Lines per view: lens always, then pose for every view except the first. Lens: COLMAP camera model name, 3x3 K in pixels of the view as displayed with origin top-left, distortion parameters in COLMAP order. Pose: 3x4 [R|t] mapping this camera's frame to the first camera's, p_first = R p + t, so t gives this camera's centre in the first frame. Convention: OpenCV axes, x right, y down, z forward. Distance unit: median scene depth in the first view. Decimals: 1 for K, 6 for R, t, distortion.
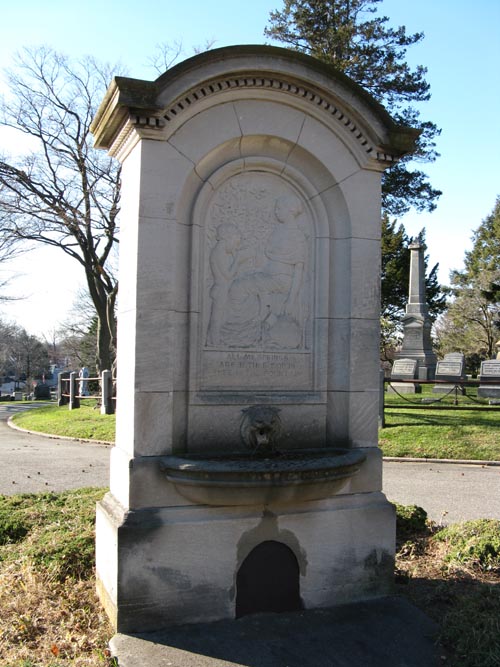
lens RADIAL K [[663.1, 0, 250.0], [0, 663.1, 333.5], [0, 0, 1]] dist [-0.211619, 0.226008]
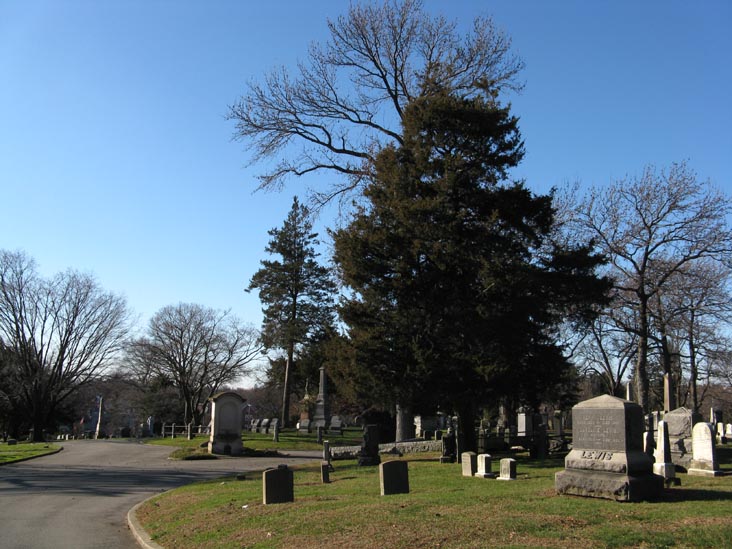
lens RADIAL K [[727.7, 0, 366.0], [0, 727.7, 274.5], [0, 0, 1]] dist [-0.211619, 0.226008]
pose [[0.995444, 0.016542, 0.093899, 0.931234], [-0.003730, 0.990836, -0.135017, -0.682306], [-0.095272, 0.134052, 0.986384, -8.940871]]
